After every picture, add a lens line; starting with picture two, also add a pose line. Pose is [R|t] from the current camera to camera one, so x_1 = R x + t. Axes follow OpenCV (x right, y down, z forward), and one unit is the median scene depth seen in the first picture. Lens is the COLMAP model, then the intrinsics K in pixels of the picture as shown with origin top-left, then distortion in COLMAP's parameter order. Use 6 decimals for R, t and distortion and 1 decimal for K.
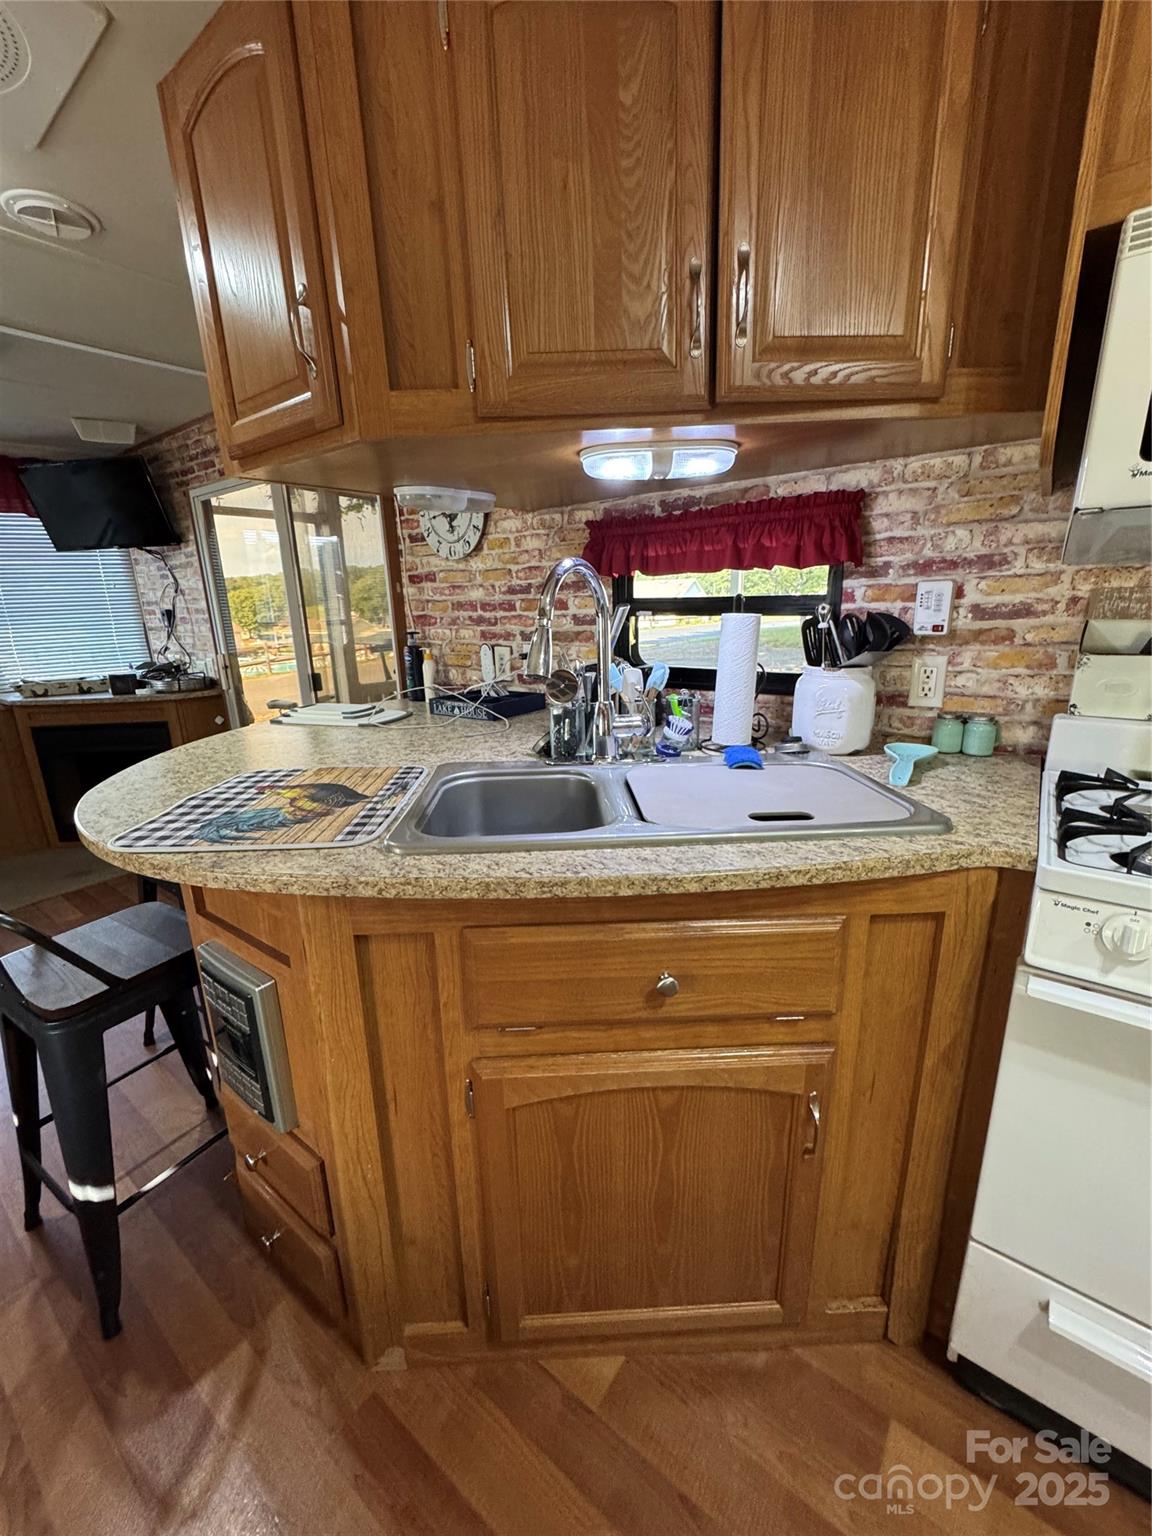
lens RADIAL K [[616.2, 0, 577.6], [0, 616.2, 769.0], [0, 0, 1]] dist [-0.001469, -0.000300]
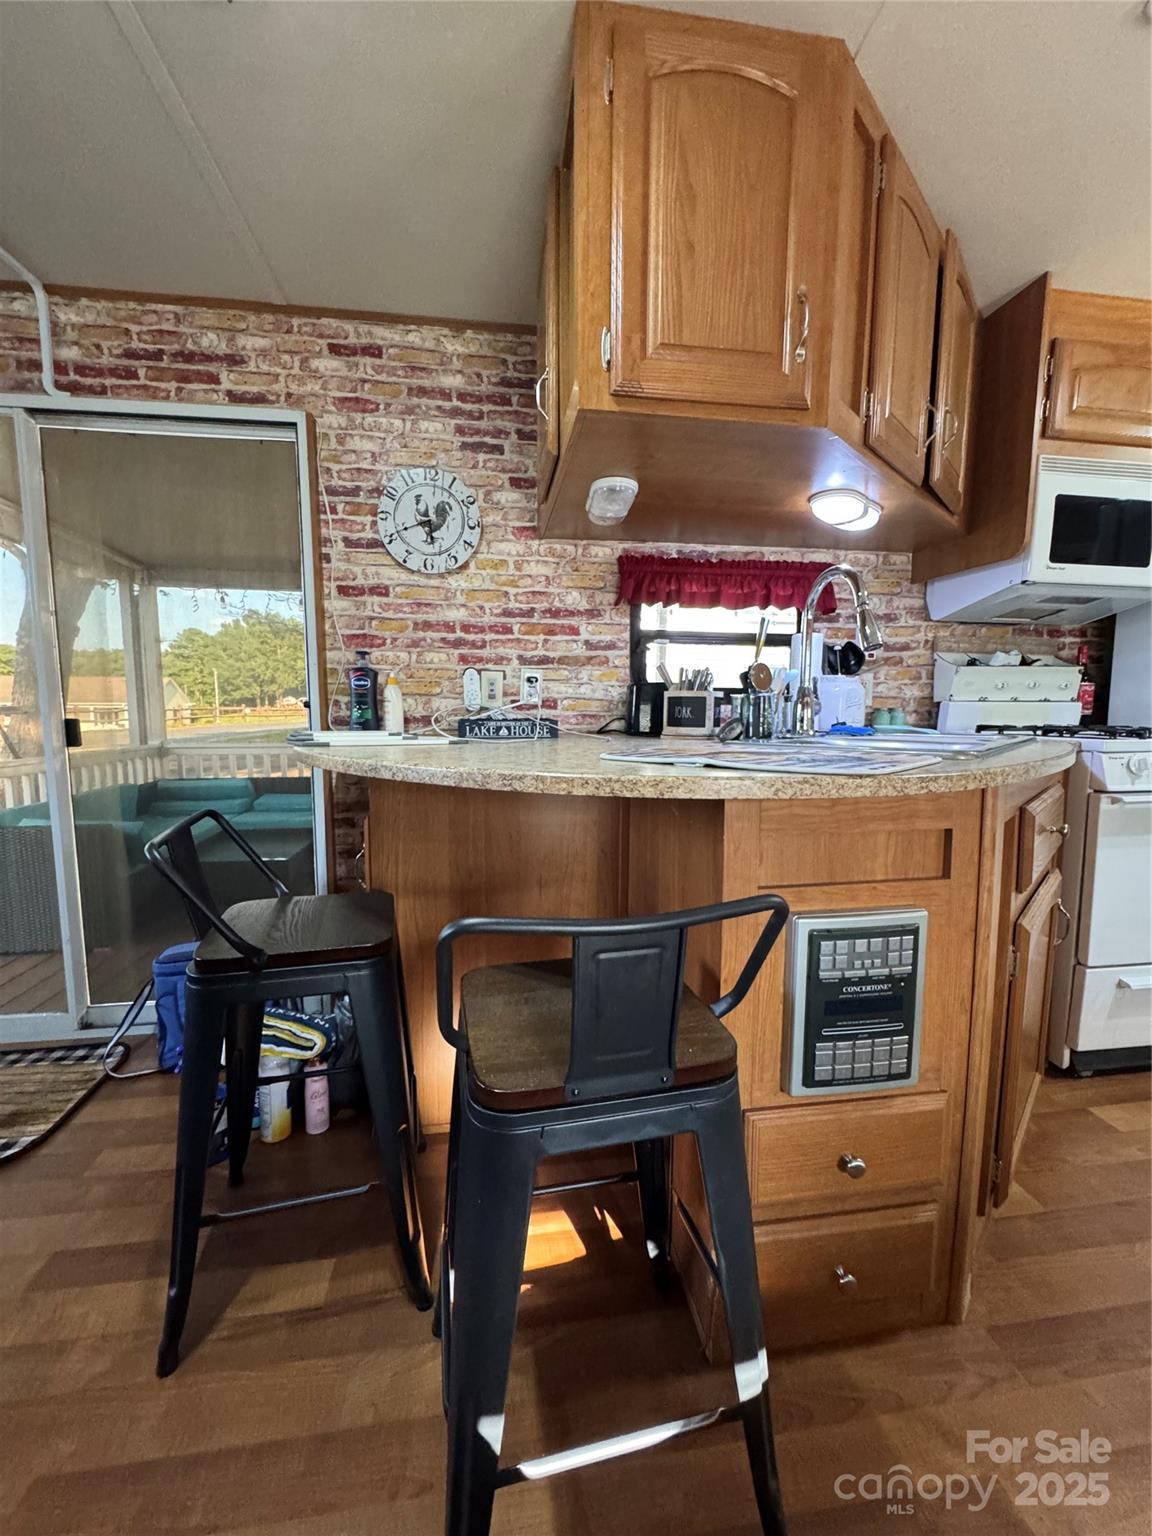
lens RADIAL K [[616.2, 0, 577.6], [0, 616.2, 769.0], [0, 0, 1]] dist [-0.001469, -0.000300]
pose [[0.708783, -0.047319, 0.703838, -1.125791], [0.164043, 0.981451, -0.099212, 0.097909], [-0.686088, 0.185780, 0.703398, 0.458769]]
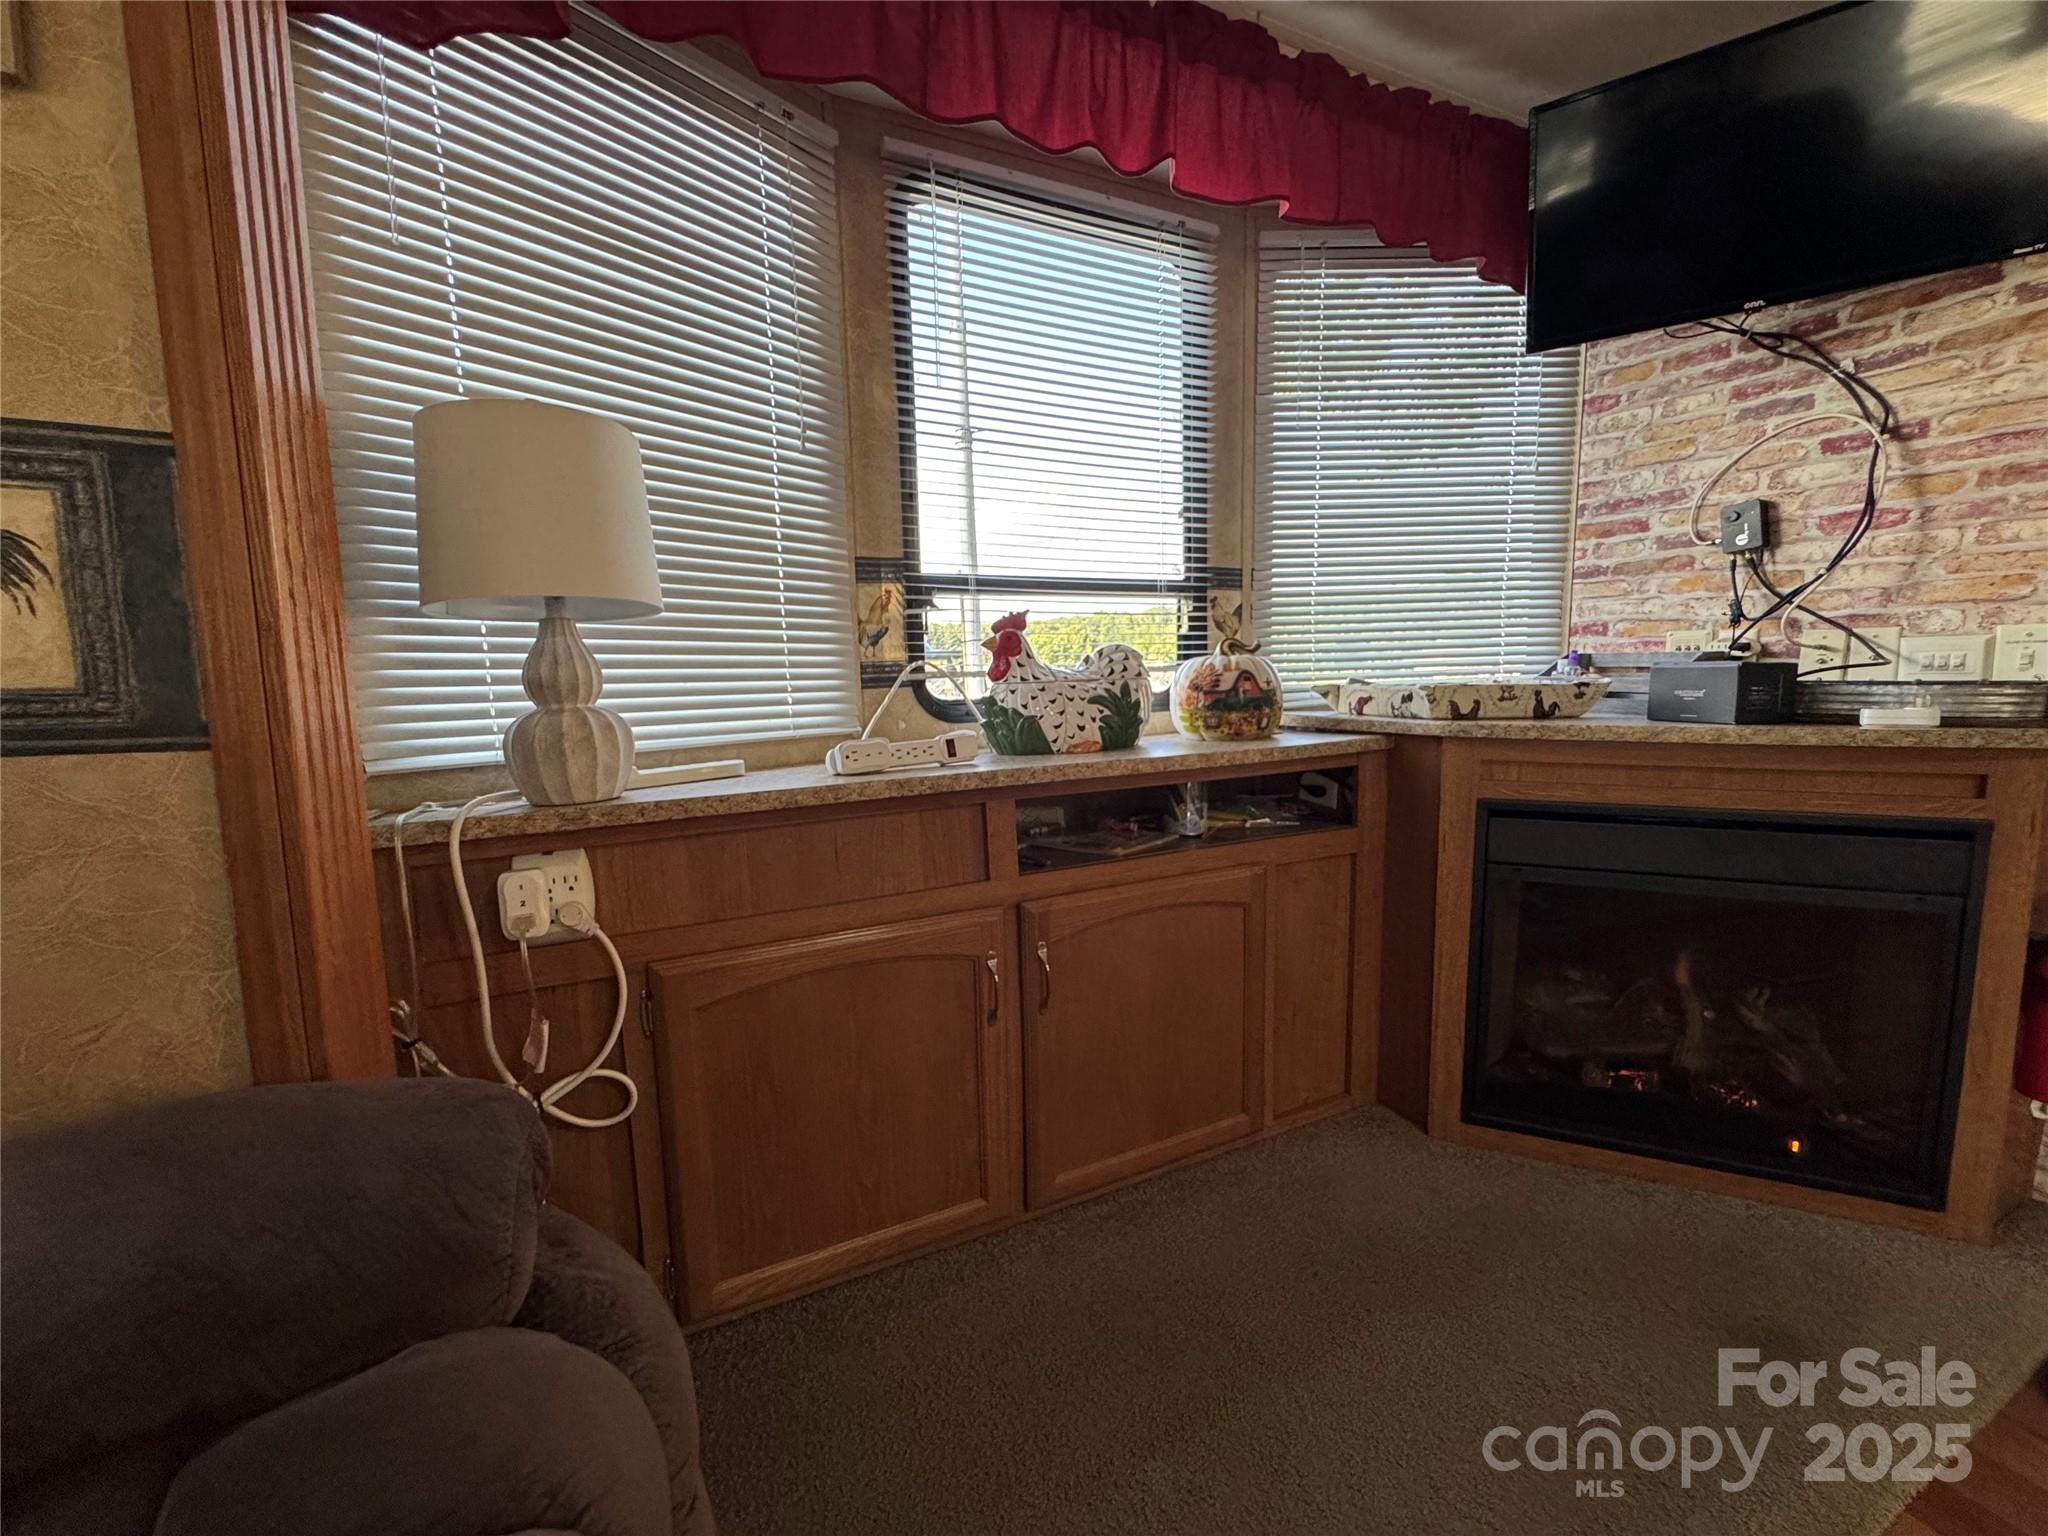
lens RADIAL K [[821.6, 0, 1025.7], [0, 821.6, 766.1], [0, 0, 1]] dist [-0.001469, -0.000300]
pose [[0.886452, 0.070989, -0.457344, -2.254871], [-0.127608, 0.987353, -0.094081, -0.021180], [0.444881, 0.141759, 0.884299, 1.136538]]
